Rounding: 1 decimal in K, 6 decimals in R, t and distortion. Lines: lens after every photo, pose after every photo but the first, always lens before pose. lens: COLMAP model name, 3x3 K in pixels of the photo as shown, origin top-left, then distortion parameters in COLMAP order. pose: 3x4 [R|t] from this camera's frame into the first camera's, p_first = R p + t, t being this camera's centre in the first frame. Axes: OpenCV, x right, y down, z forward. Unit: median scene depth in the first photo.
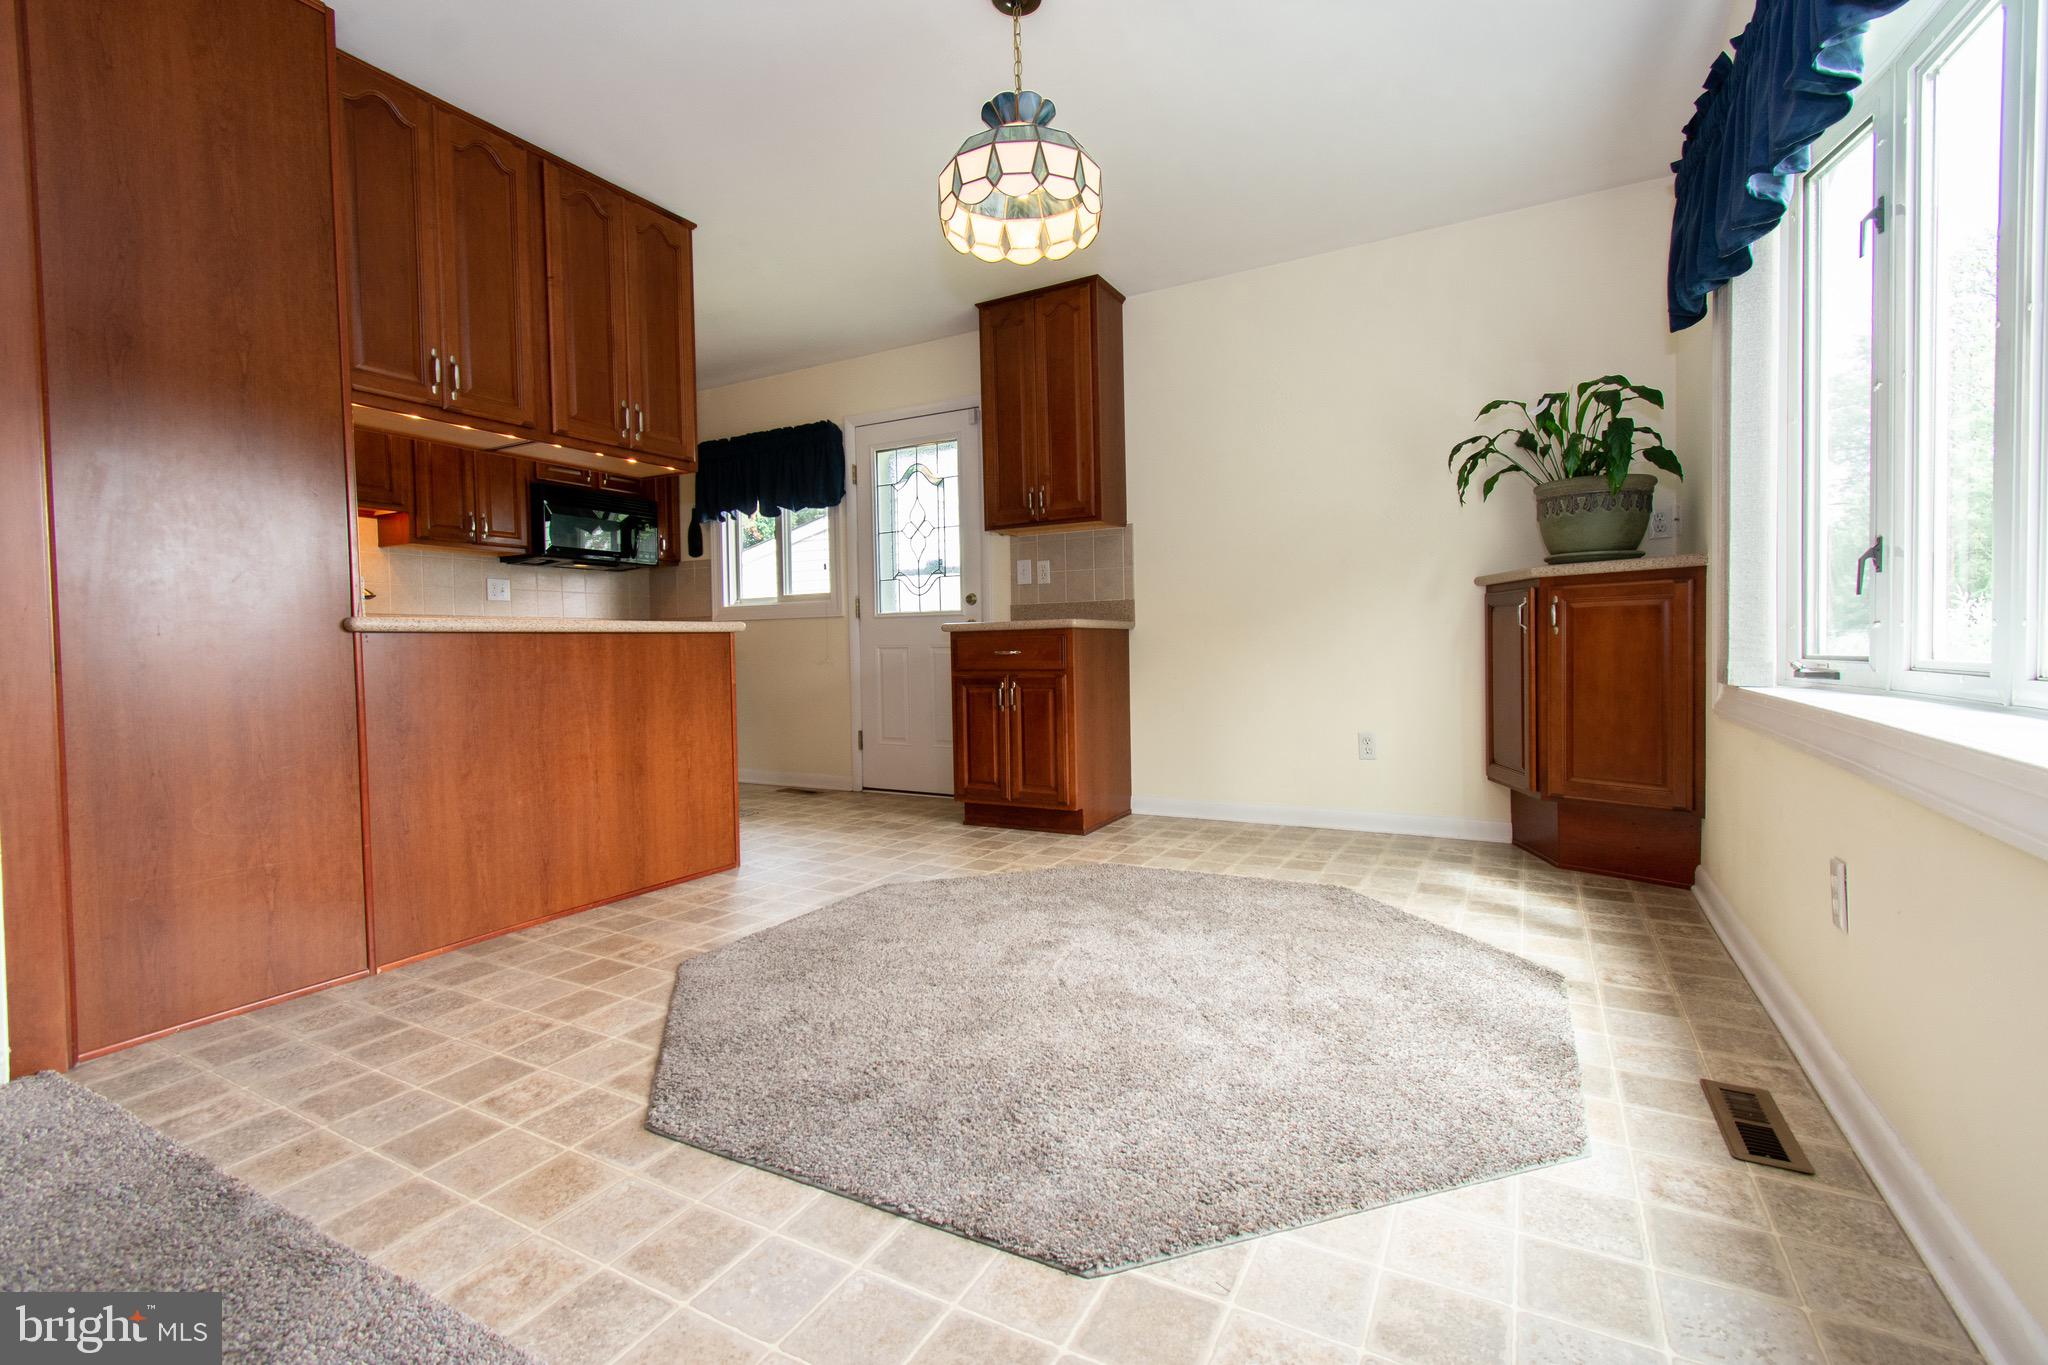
lens RADIAL K [[894.2, 0, 1024.0], [0, 894.2, 682.5], [0, 0, 1]] dist [-0.002623, -0.000267]
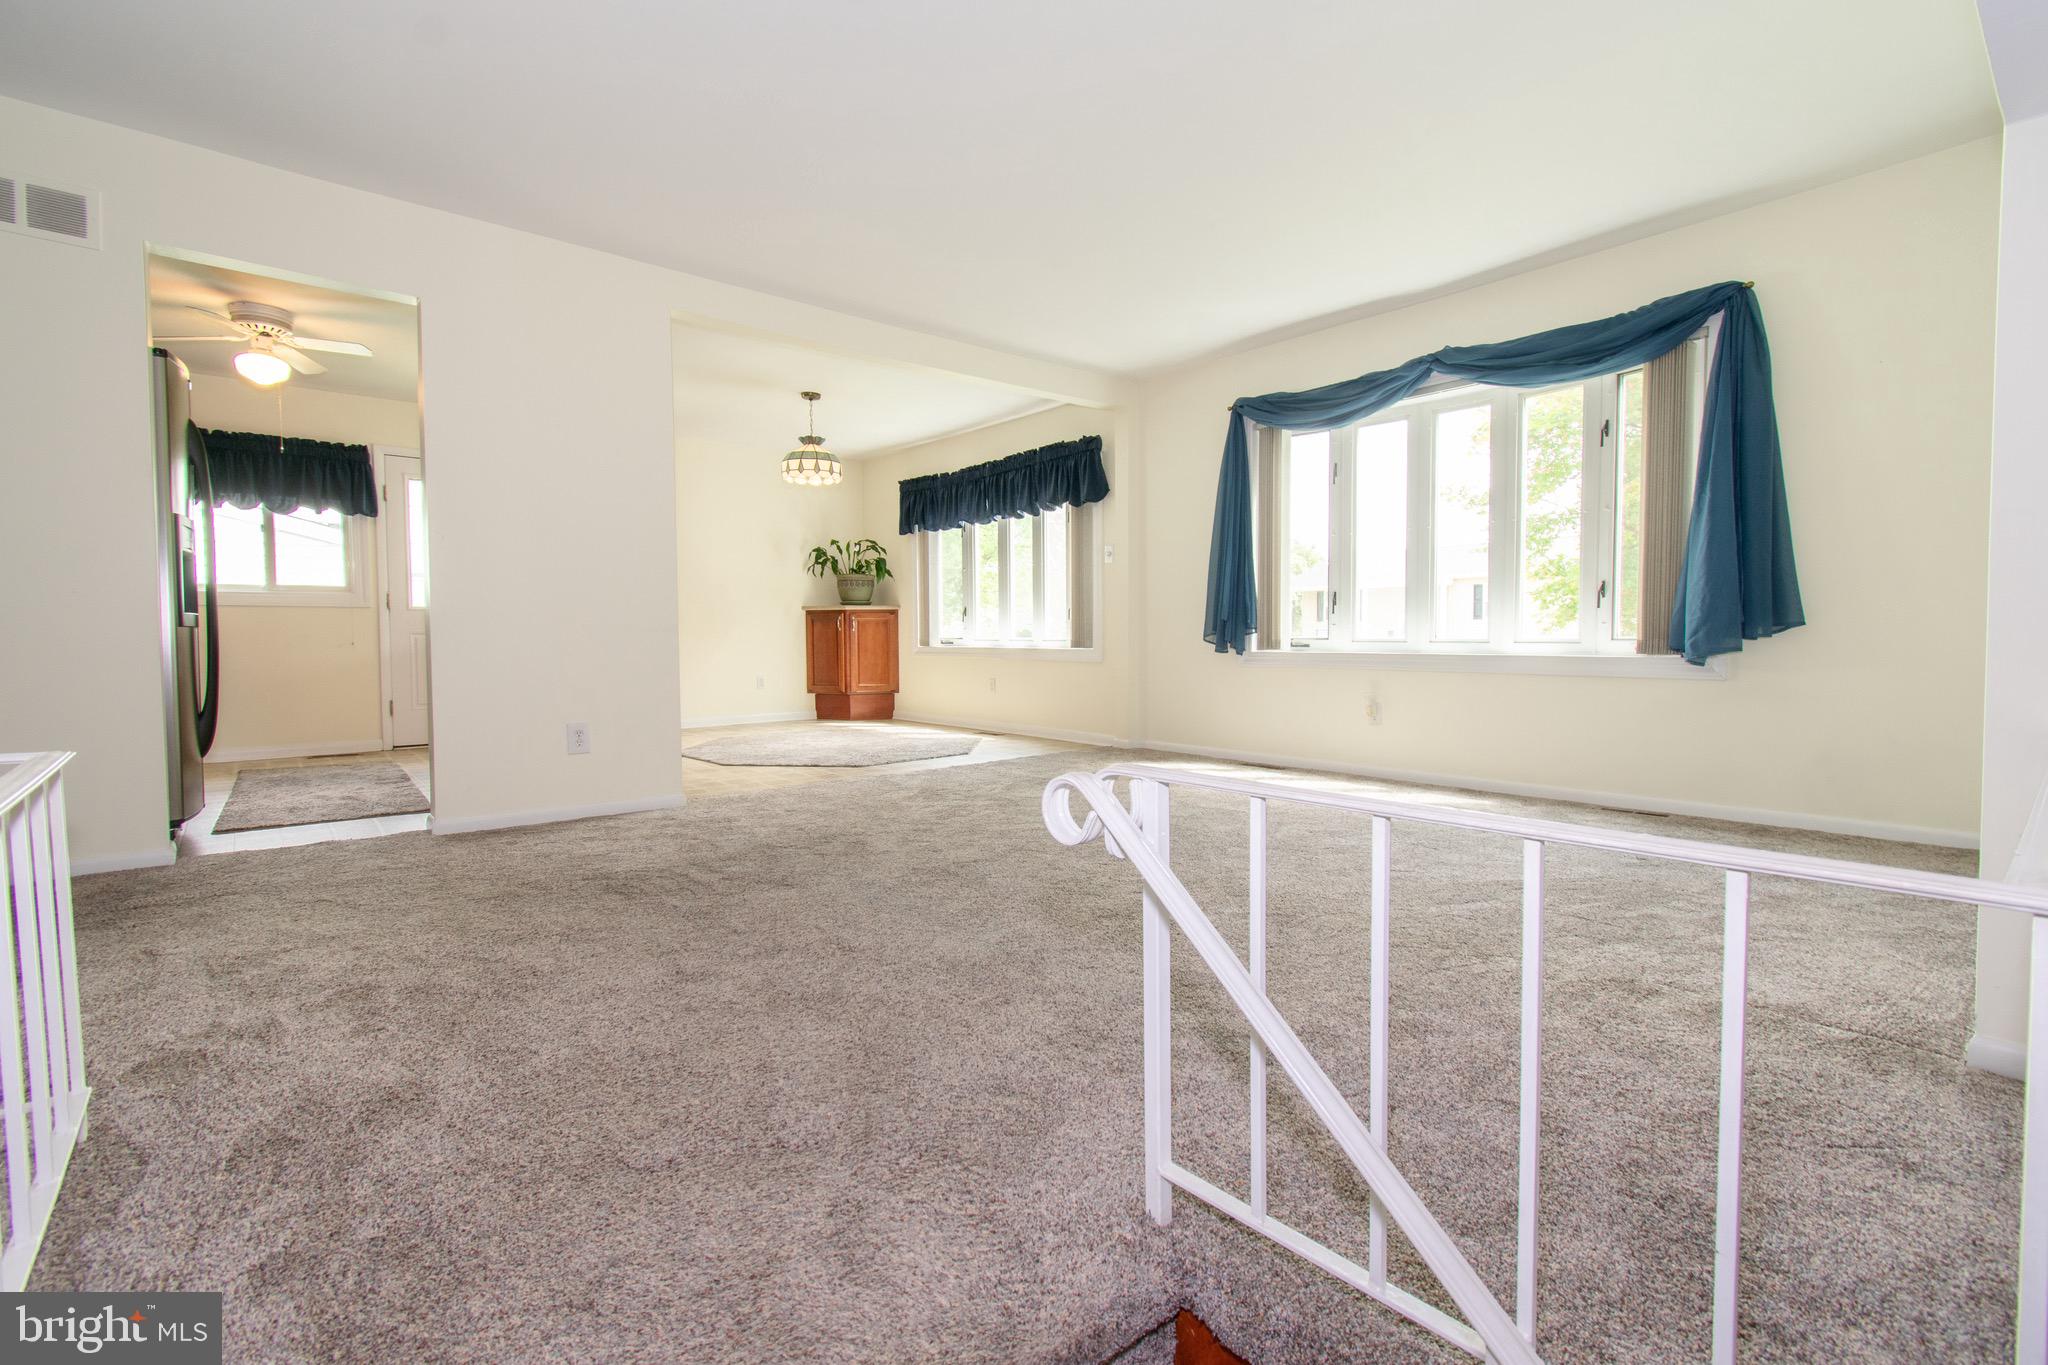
lens RADIAL K [[894.2, 0, 1024.0], [0, 894.2, 682.5], [0, 0, 1]] dist [-0.002623, -0.000267]
pose [[0.353464, -0.037770, 0.934685, -0.562695], [0.033954, 0.999044, 0.027531, 0.014119], [-0.934832, 0.022005, 0.354409, -0.137883]]
